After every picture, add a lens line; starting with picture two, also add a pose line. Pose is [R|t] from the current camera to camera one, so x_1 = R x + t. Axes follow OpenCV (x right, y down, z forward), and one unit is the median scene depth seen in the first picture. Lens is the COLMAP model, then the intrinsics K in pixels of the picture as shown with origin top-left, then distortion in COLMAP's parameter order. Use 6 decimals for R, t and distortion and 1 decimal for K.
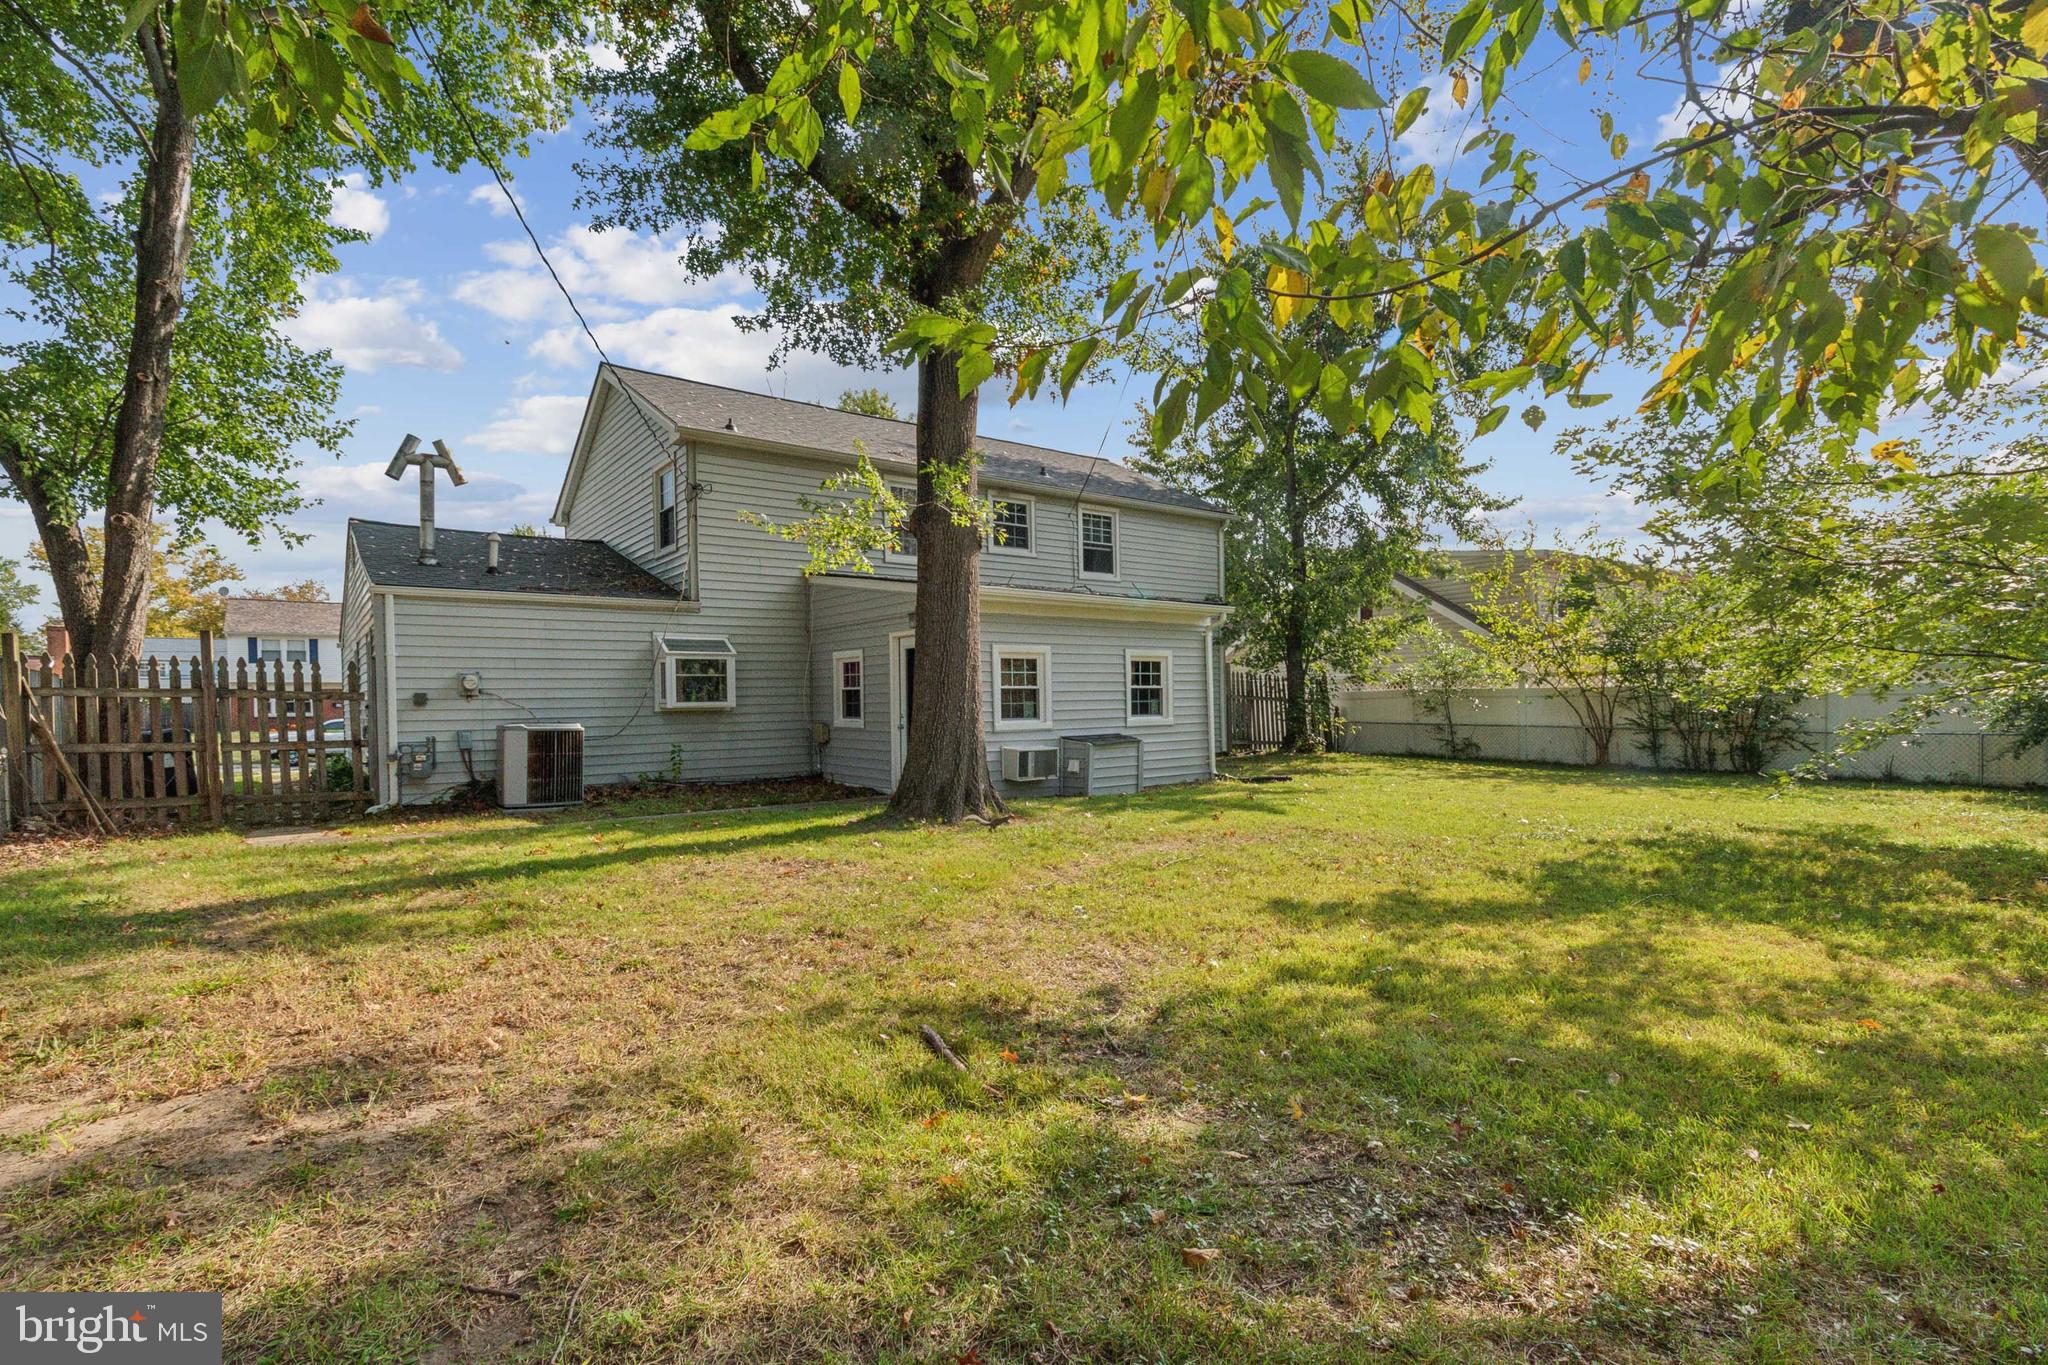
lens RADIAL K [[921.8, 0, 1024.0], [0, 921.8, 682.5], [0, 0, 1]] dist [0.000497, 0.000125]
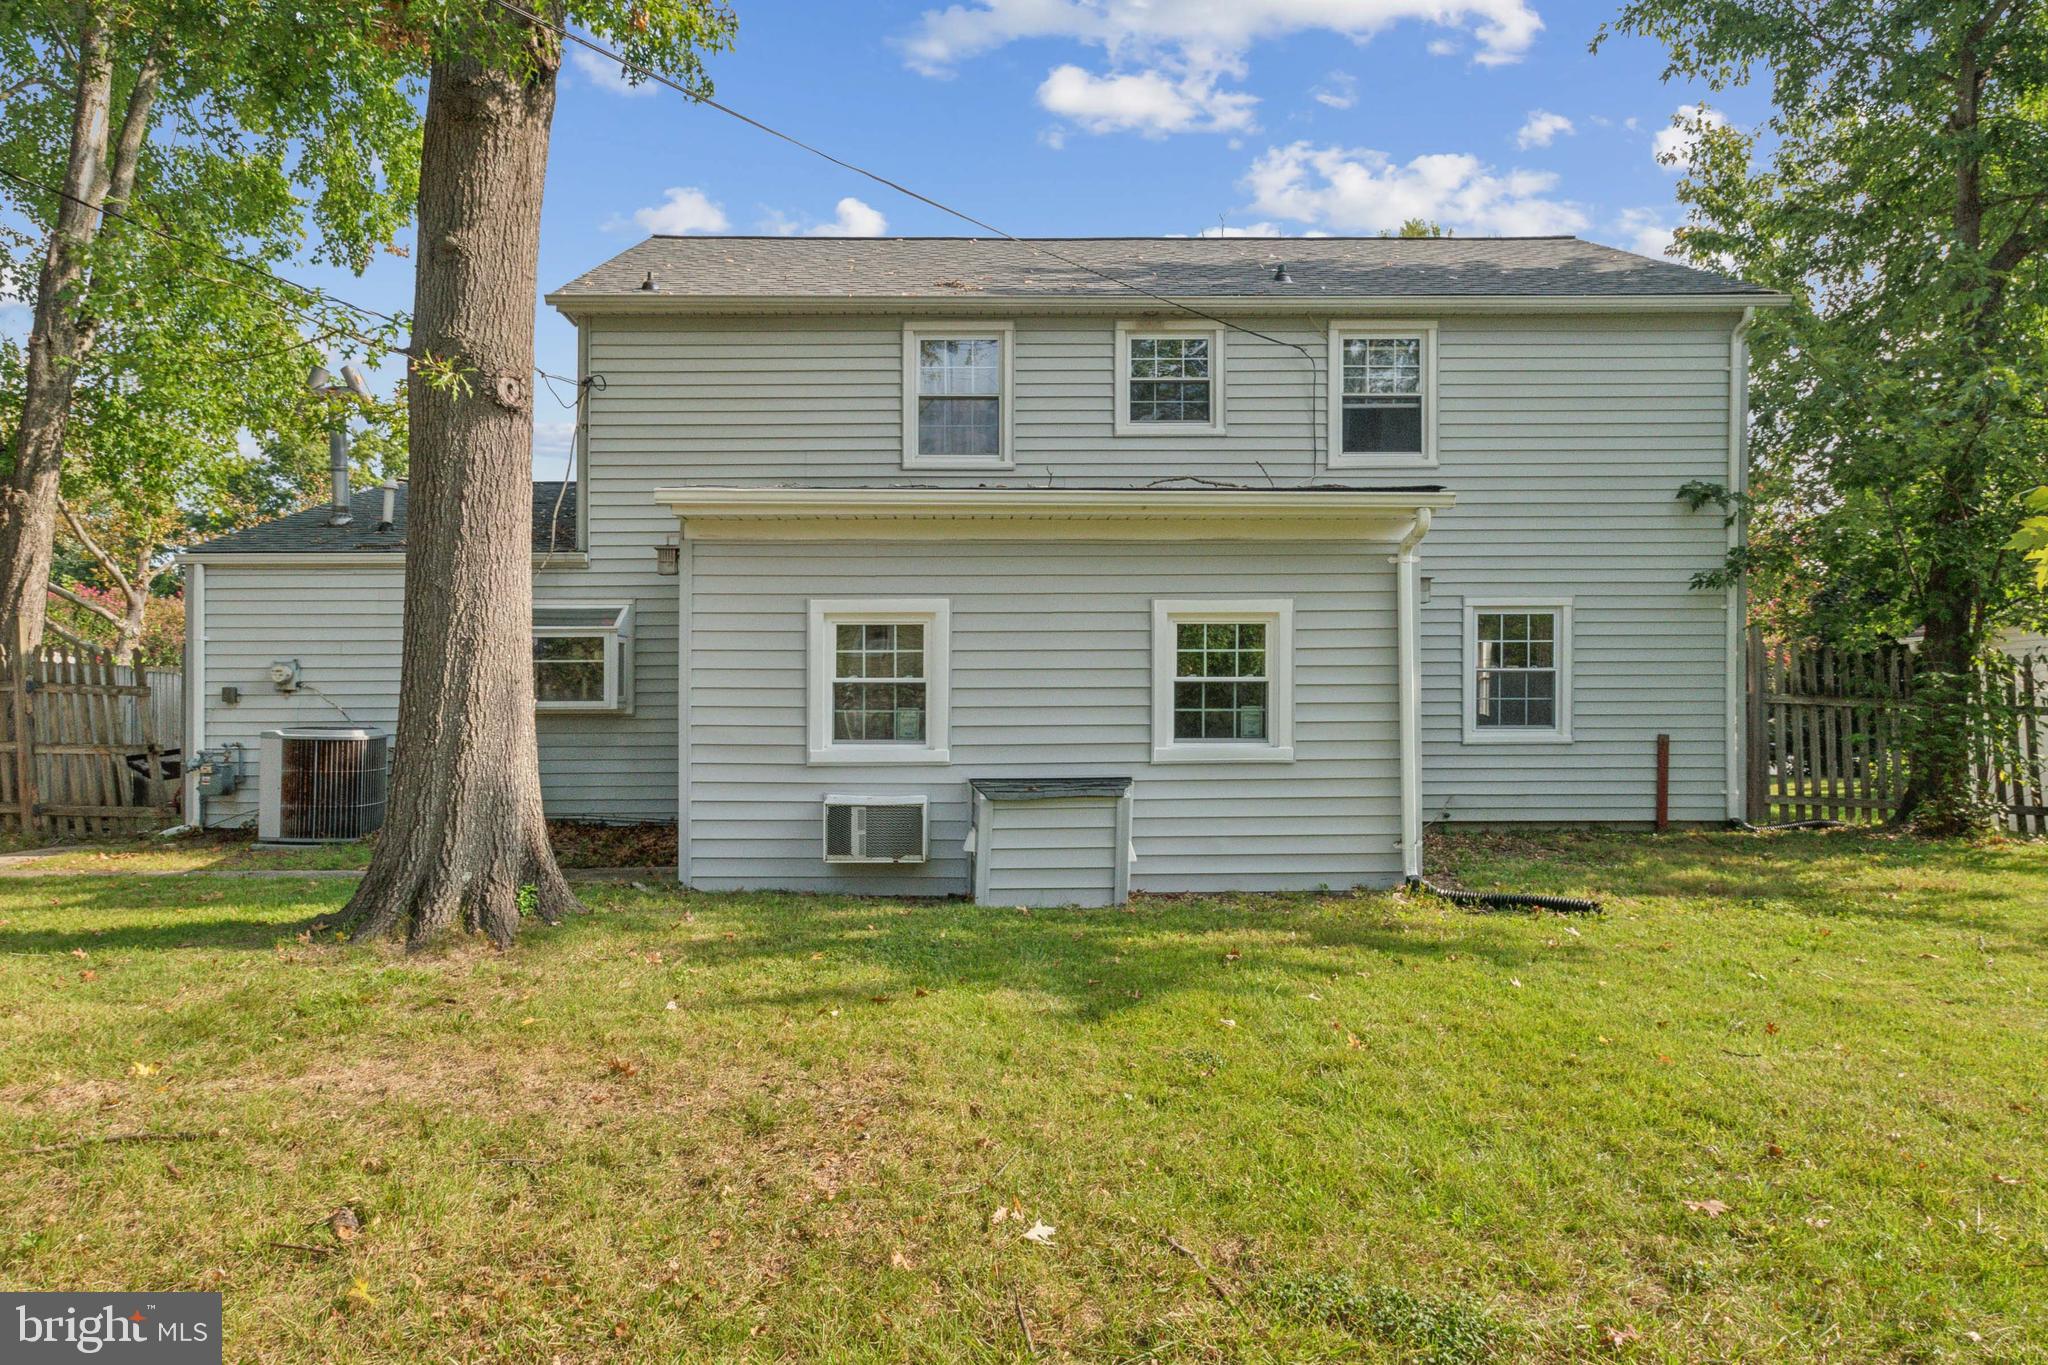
lens RADIAL K [[1228.5, 0, 1024.0], [0, 1228.5, 682.5], [0, 0, 1]] dist [0.005701, 0.000661]
pose [[0.811273, 0.002504, -0.584663, 0.457714], [0.004510, 0.999934, 0.010541, -0.000441], [0.584651, -0.011188, 0.811208, 0.479164]]
